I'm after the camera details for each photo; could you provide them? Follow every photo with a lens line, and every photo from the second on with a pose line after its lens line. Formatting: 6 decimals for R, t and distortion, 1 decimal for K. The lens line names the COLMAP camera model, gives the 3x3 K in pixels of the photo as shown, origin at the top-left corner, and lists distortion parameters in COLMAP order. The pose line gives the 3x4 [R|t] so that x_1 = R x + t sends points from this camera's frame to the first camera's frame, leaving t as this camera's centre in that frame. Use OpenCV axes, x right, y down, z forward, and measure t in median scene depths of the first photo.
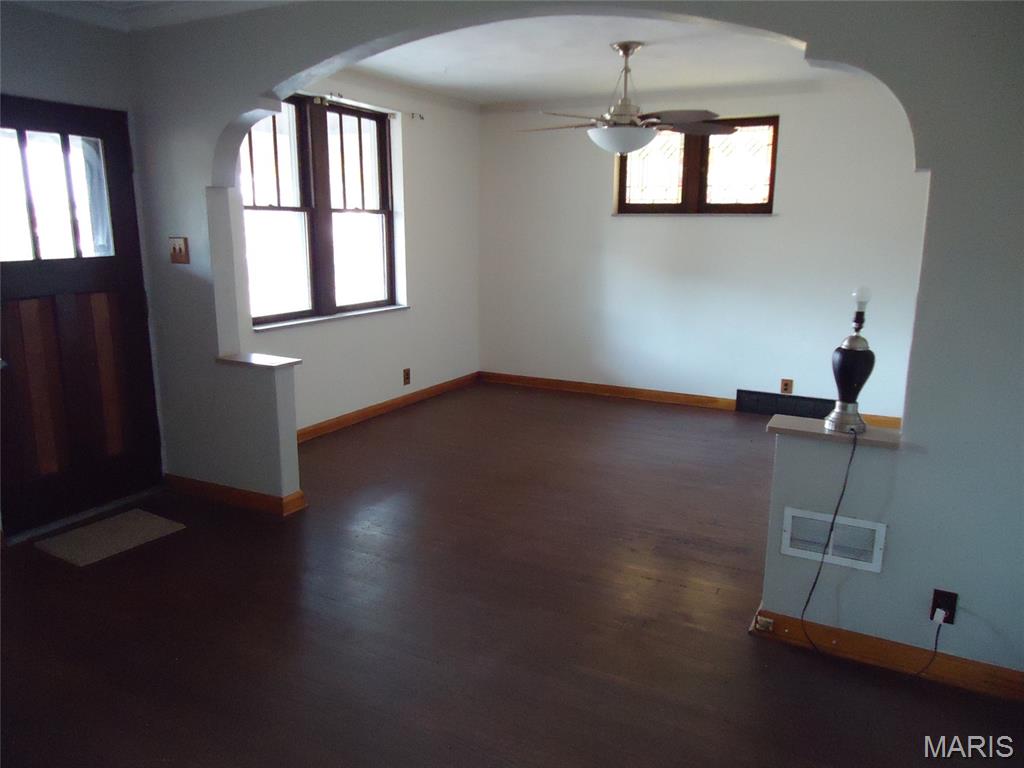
lens RADIAL K [[750.6, 0, 514.1], [0, 750.6, 384.8], [0, 0, 1]] dist [-0.010022, 0.007835]
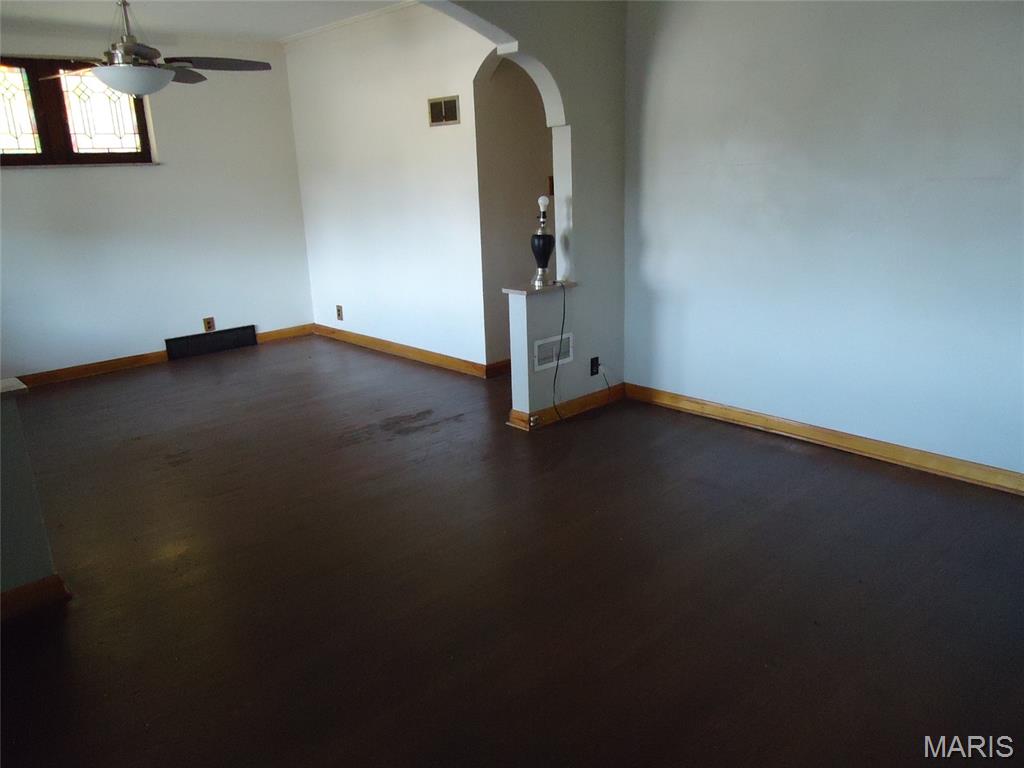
lens RADIAL K [[750.6, 0, 512.8], [0, 750.6, 381.9], [0, 0, 1]] dist [-0.010022, 0.007835]
pose [[0.312412, -0.279792, 0.907808, -0.497749], [0.233530, 0.948935, 0.212101, -0.045530], [-0.920794, 0.145737, 0.361799, 0.217744]]
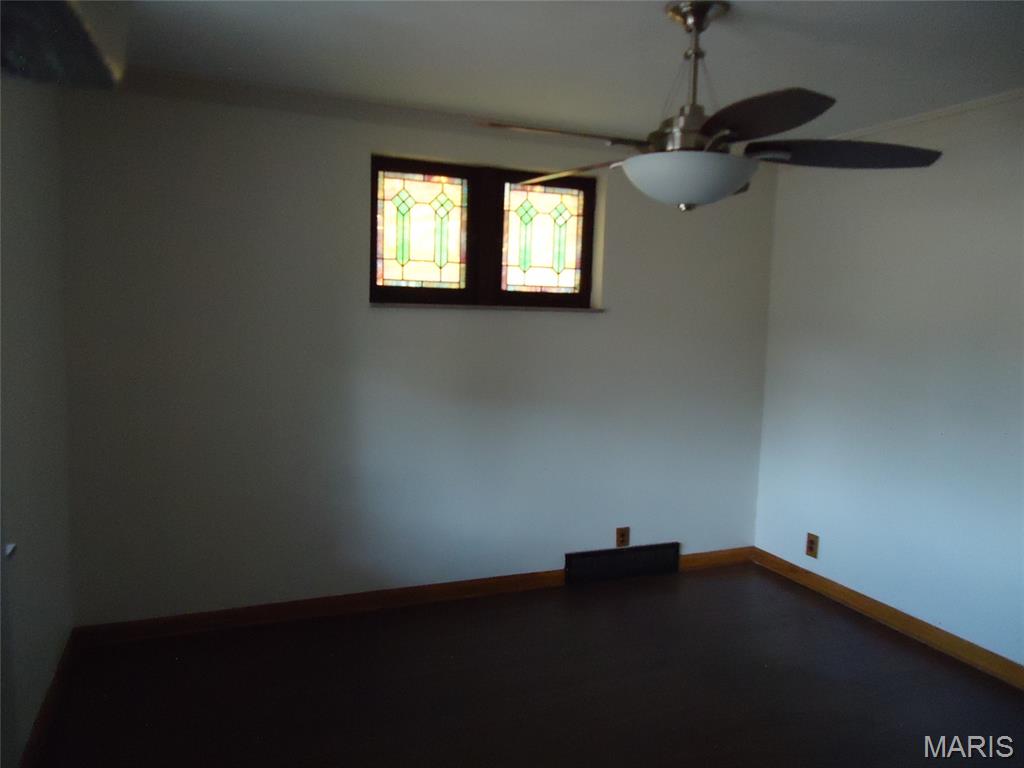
lens RADIAL K [[750.6, 0, 509.0], [0, 750.6, 384.3], [0, 0, 1]] dist [-0.010022, 0.007835]
pose [[0.633300, -0.063493, 0.771297, -0.271502], [0.136471, 0.990173, -0.030543, -0.139581], [-0.761779, 0.124603, 0.635742, 0.588170]]
